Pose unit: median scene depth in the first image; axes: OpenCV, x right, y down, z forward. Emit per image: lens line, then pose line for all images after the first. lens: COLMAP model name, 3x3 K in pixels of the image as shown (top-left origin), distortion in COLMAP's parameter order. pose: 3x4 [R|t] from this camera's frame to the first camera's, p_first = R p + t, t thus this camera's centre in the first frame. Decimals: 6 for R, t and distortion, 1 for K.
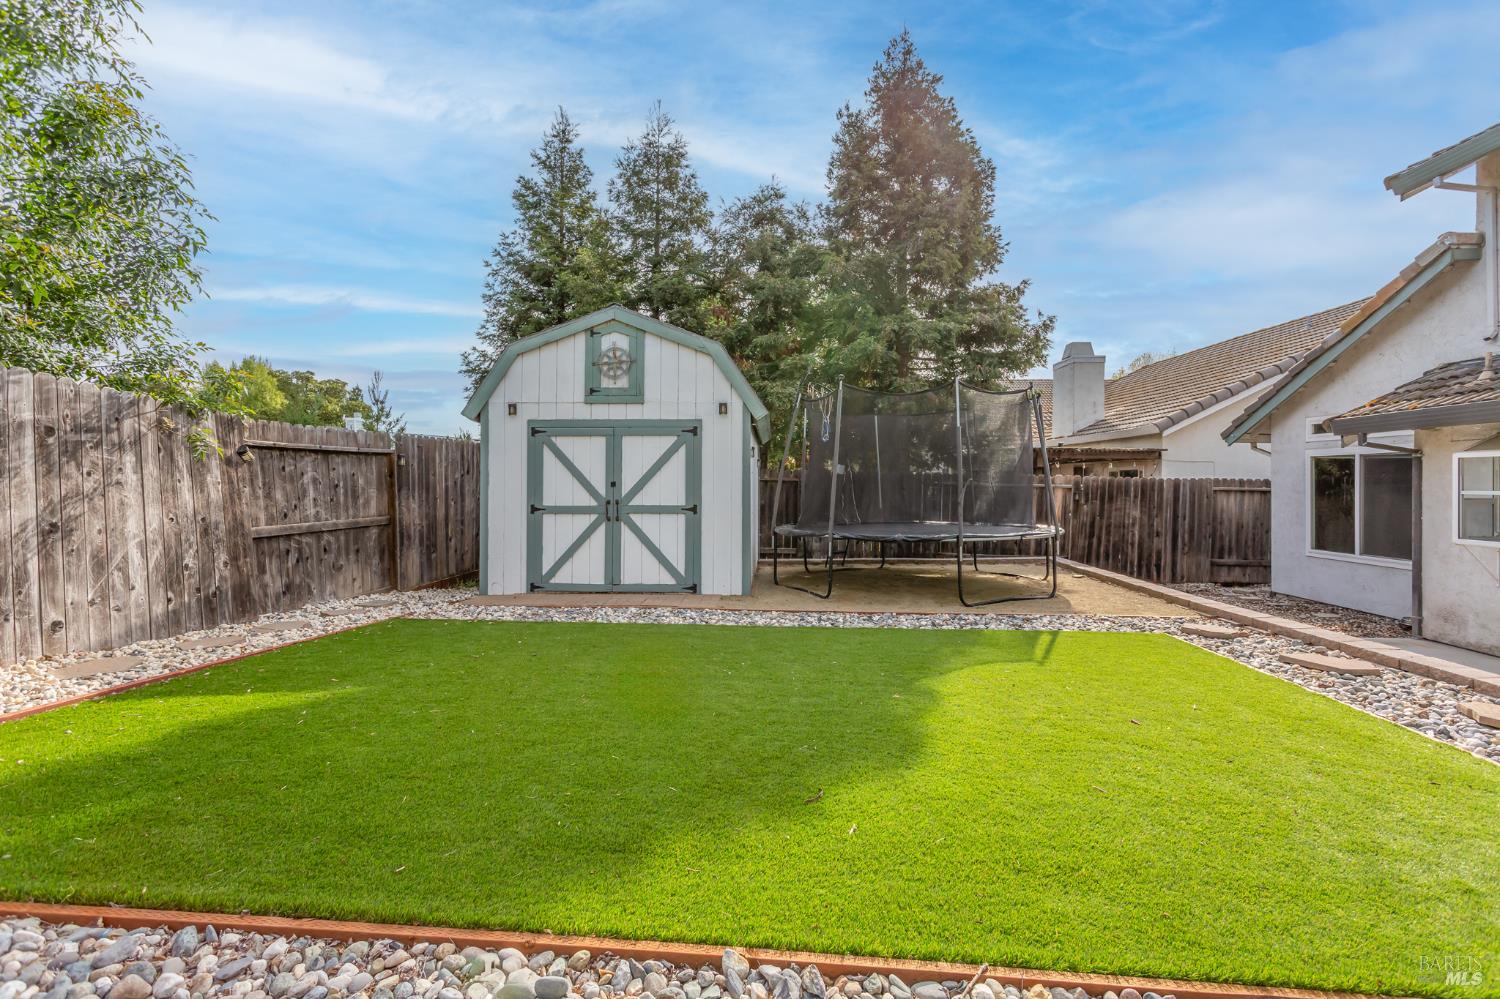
lens RADIAL K [[746.1, 0, 818.9], [0, 746.1, 487.0], [0, 0, 1]] dist [0.009196, -0.000408]
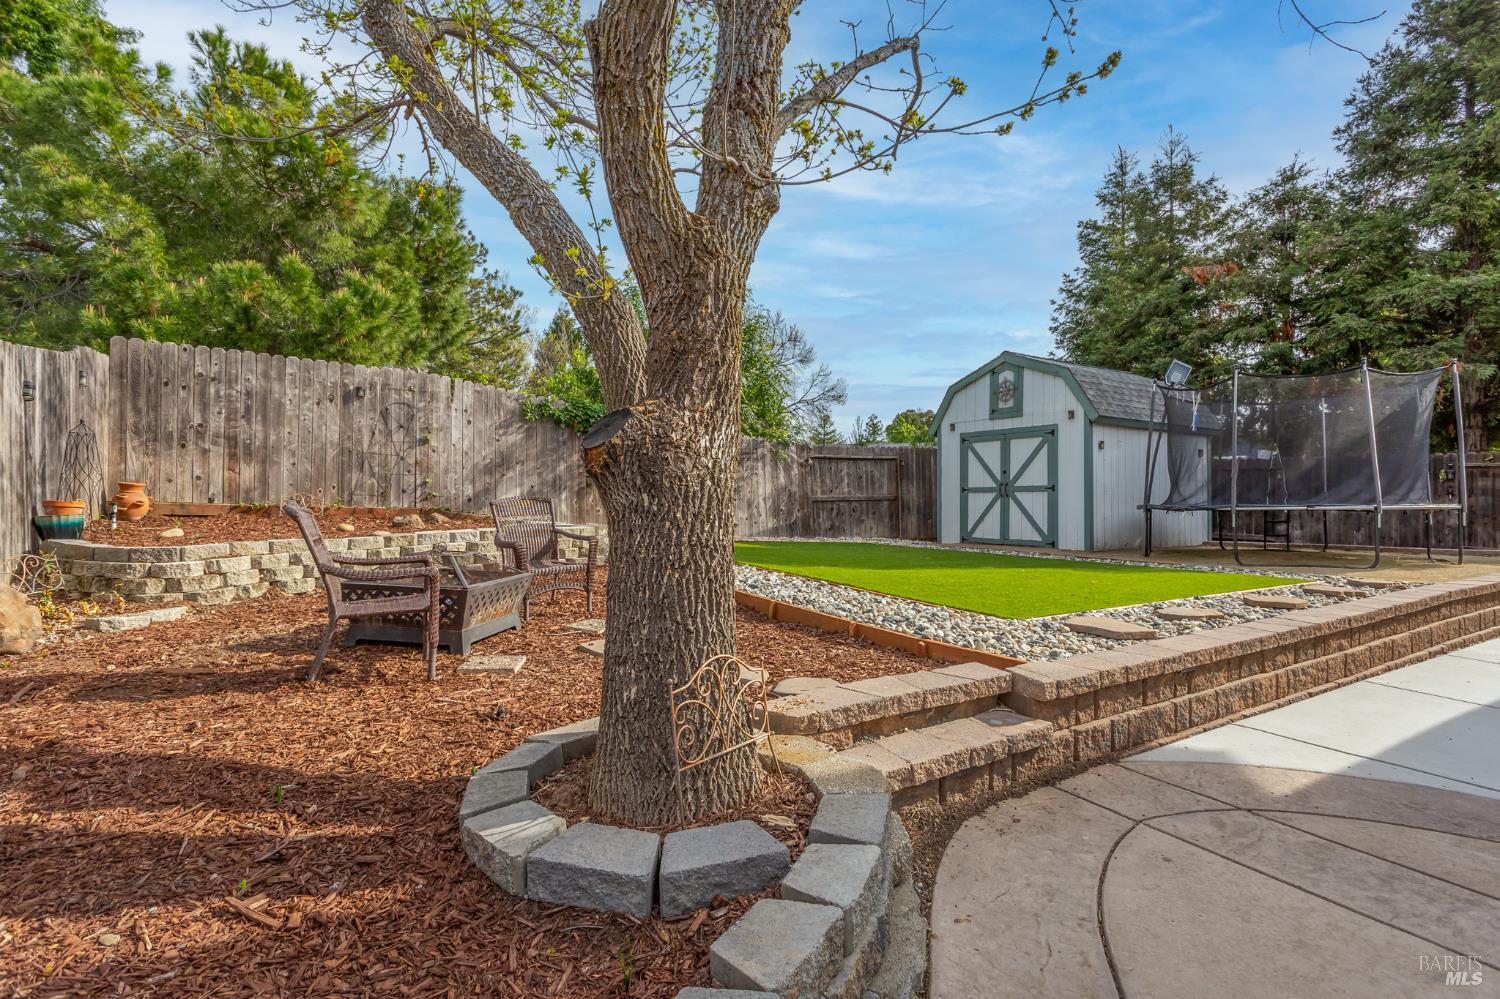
lens RADIAL K [[746.1, 0, 751.4], [0, 746.1, 500.4], [0, 0, 1]] dist [0.009196, -0.000408]
pose [[0.583679, -0.001519, -0.811983, 0.640764], [0.007538, 0.999965, 0.003548, 0.043359], [0.811949, -0.008191, 0.583671, -0.283524]]
